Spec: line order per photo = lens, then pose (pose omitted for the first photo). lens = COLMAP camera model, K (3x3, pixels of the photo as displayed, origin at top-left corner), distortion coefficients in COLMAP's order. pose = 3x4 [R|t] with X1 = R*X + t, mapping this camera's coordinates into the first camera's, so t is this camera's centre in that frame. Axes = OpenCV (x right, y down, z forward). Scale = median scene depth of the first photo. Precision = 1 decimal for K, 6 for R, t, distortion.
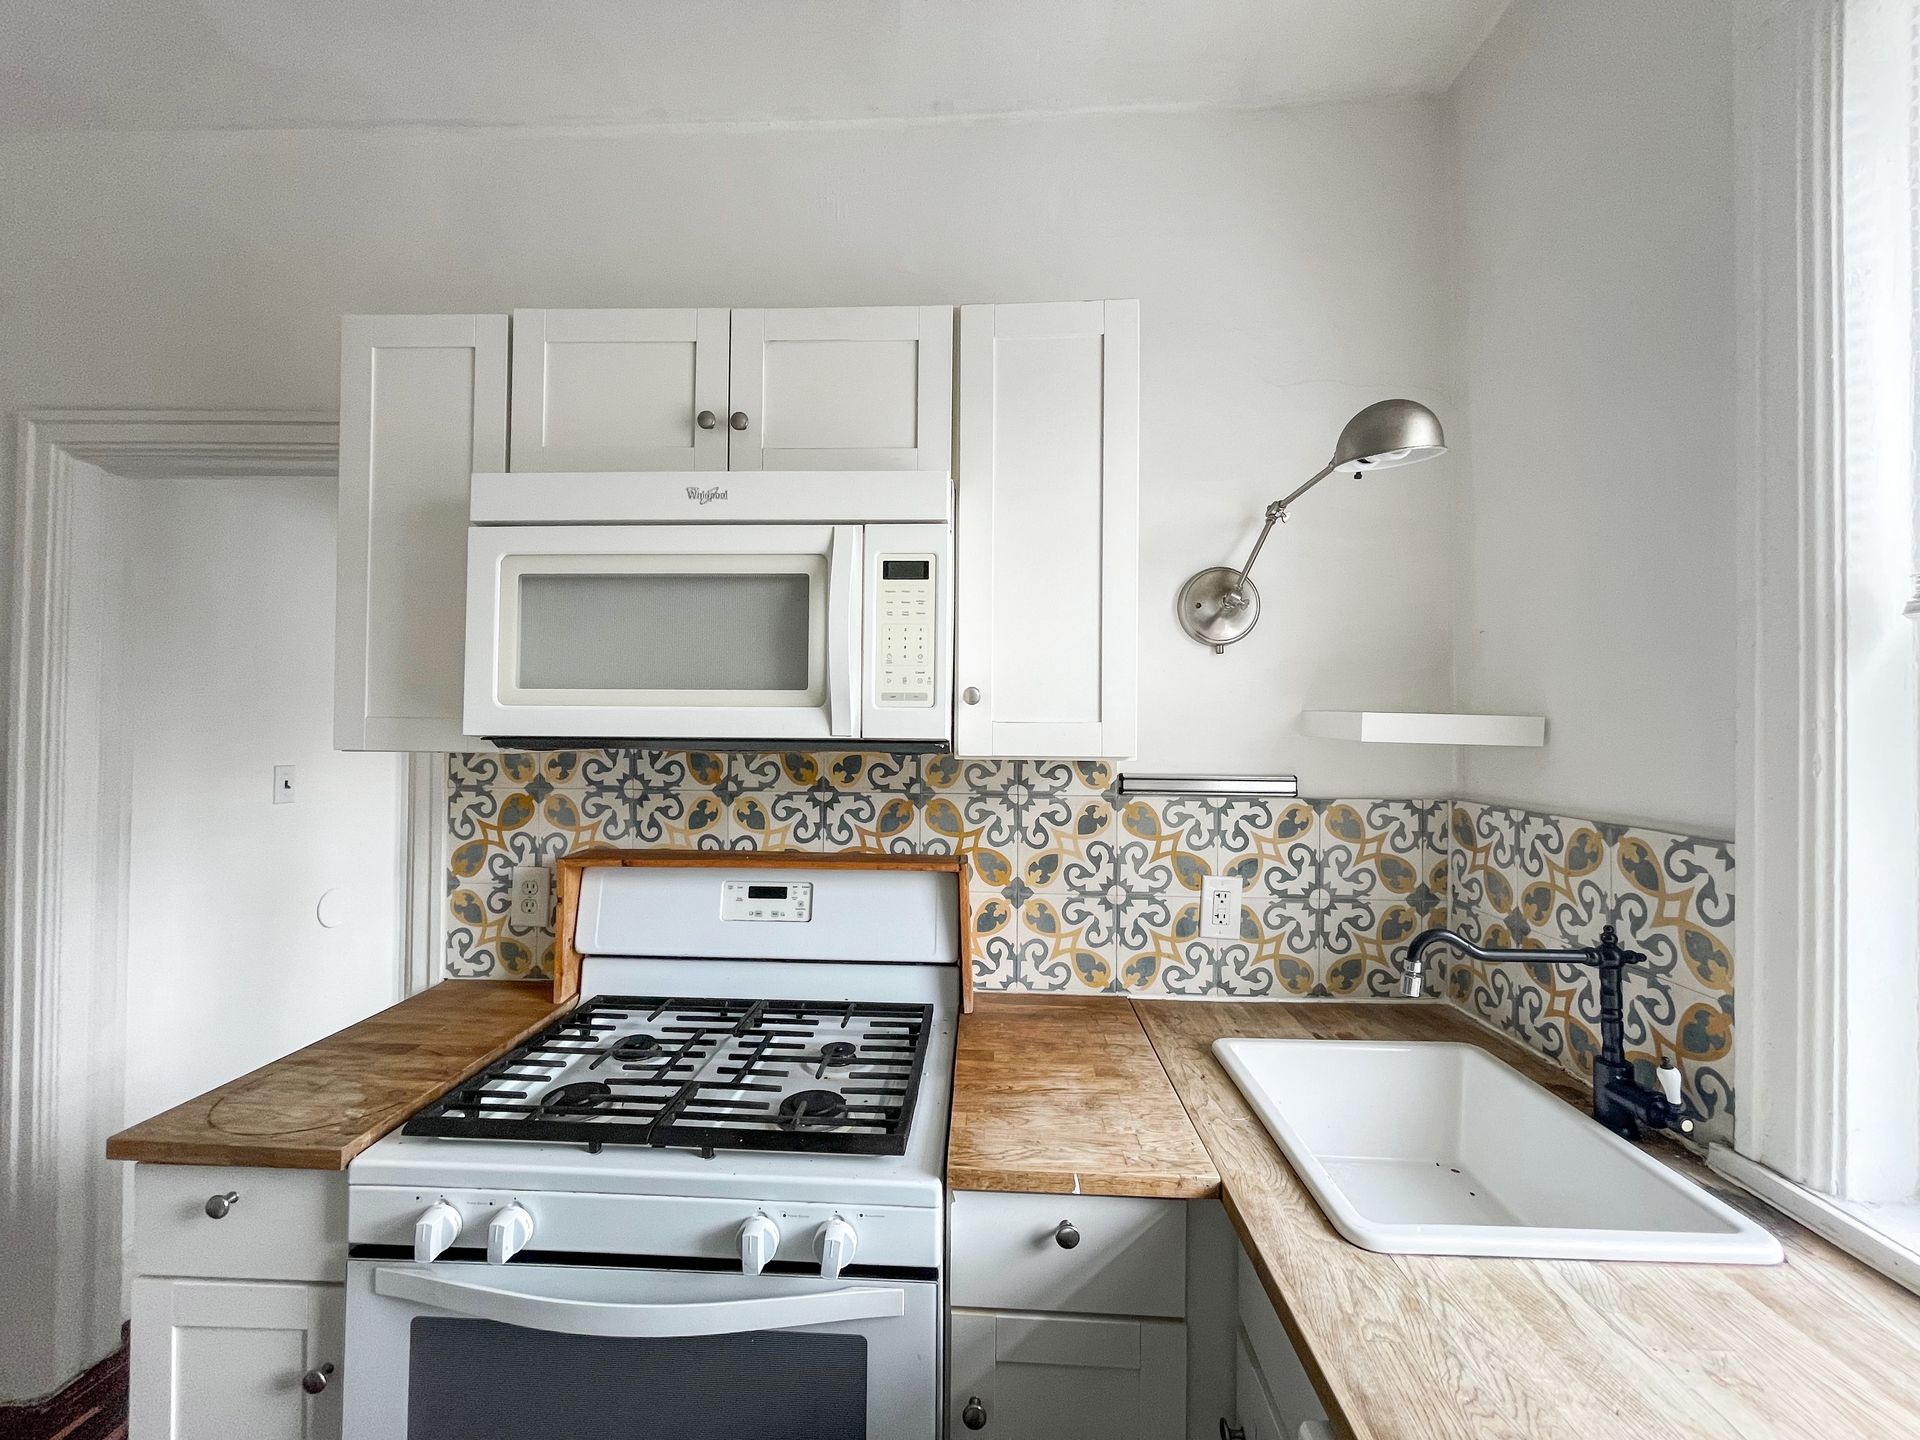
lens RADIAL K [[778.3, 0, 961.2], [0, 778.3, 723.1], [0, 0, 1]] dist [-0.001317, 0.000010]
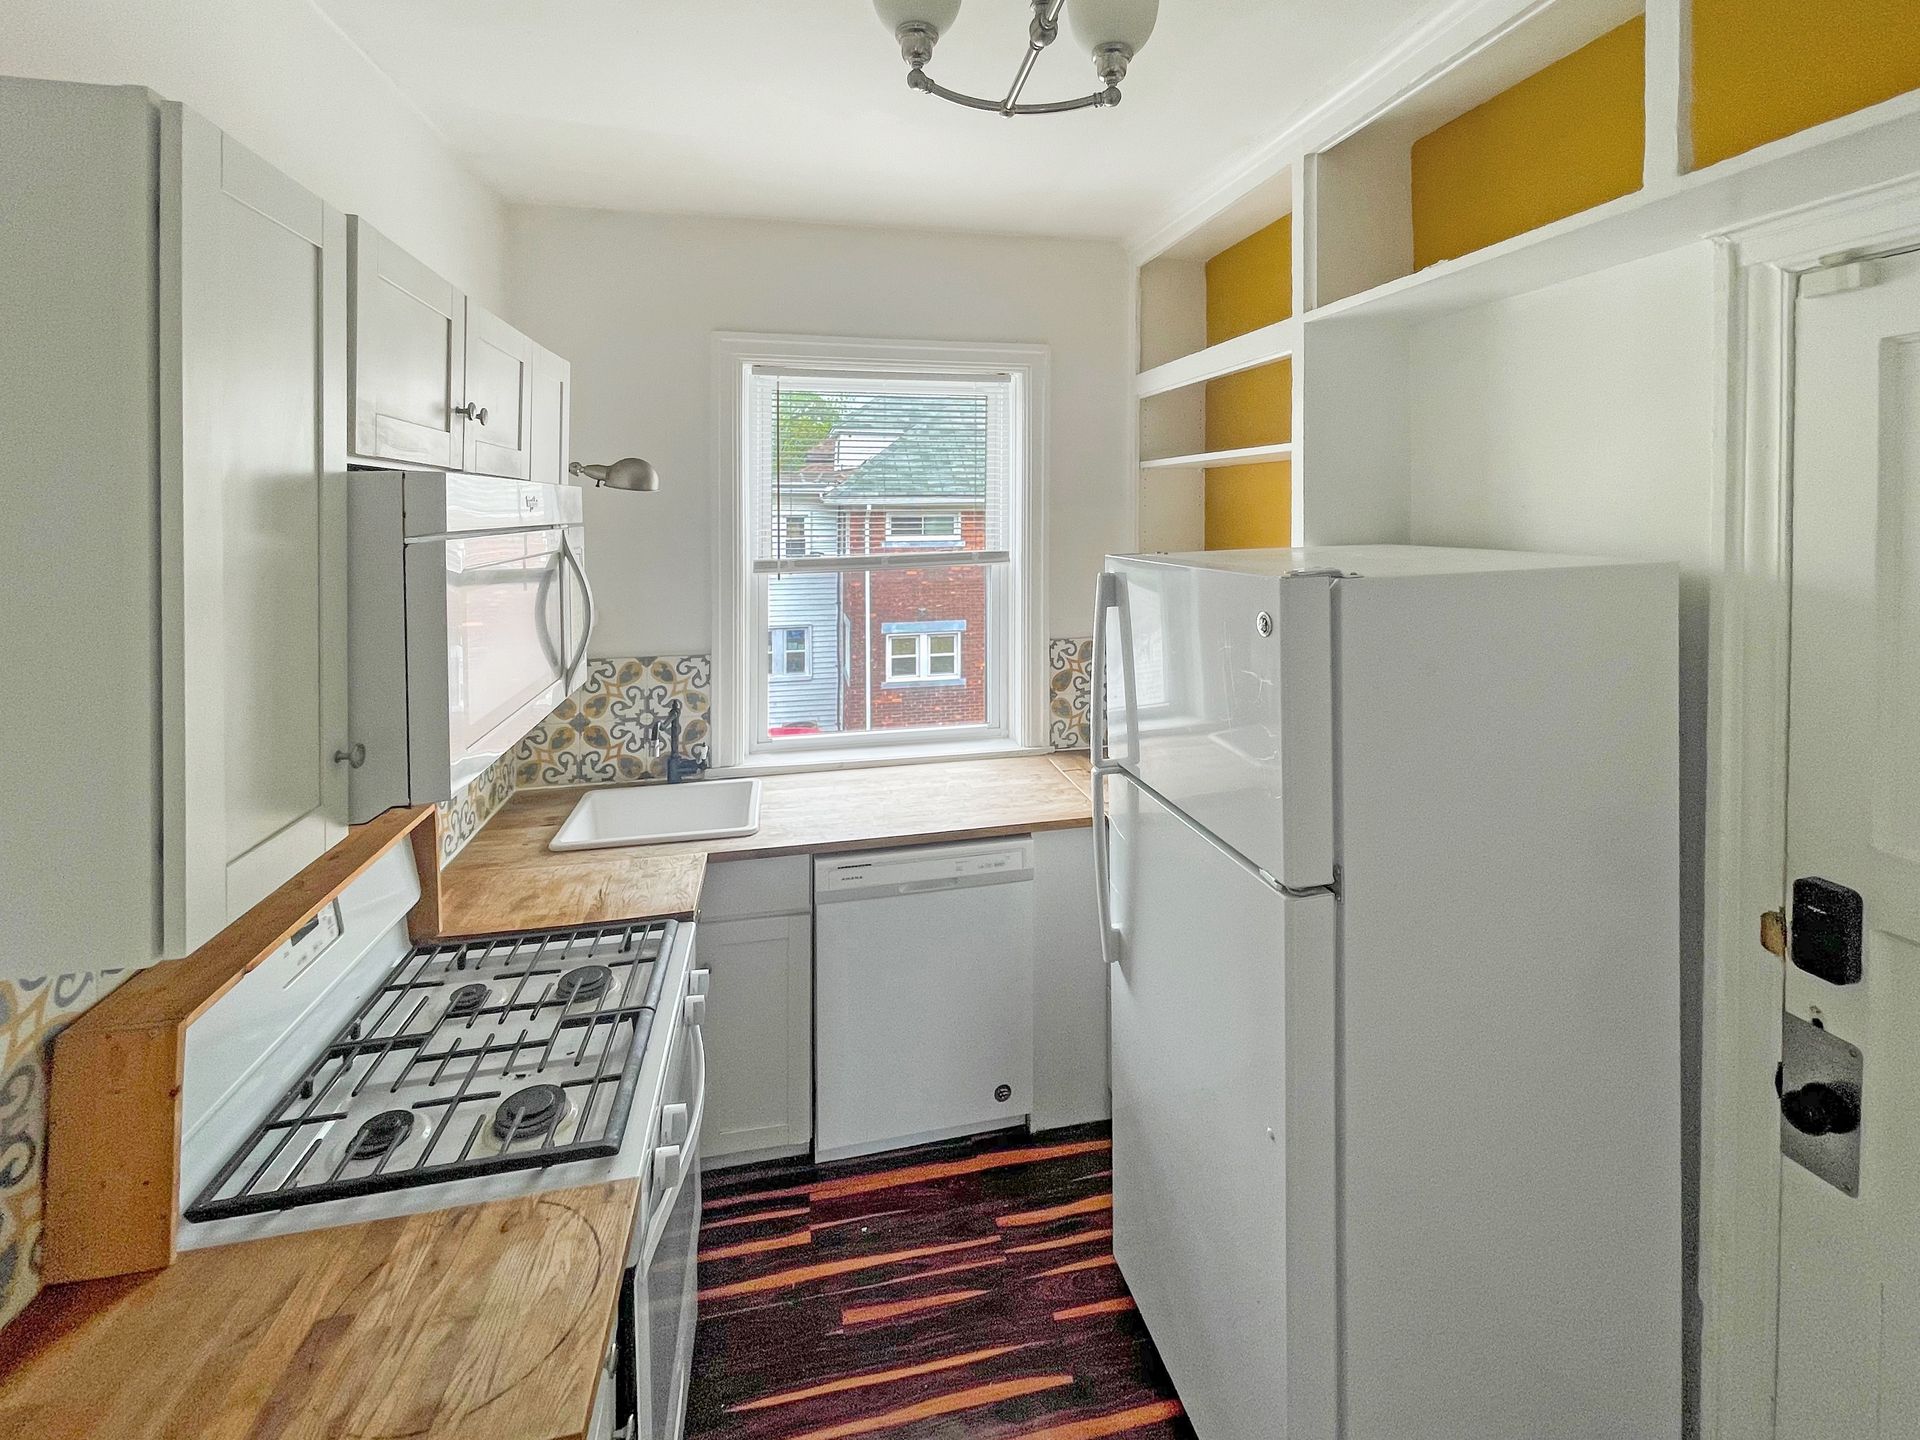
lens RADIAL K [[778.3, 0, 961.8], [0, 778.3, 719.9], [0, 0, 1]] dist [-0.001317, 0.000010]
pose [[-0.239341, -0.194797, 0.951194, -1.462526], [0.010692, 0.979079, 0.203198, -0.130463], [-0.970877, 0.058804, -0.232252, 0.637373]]
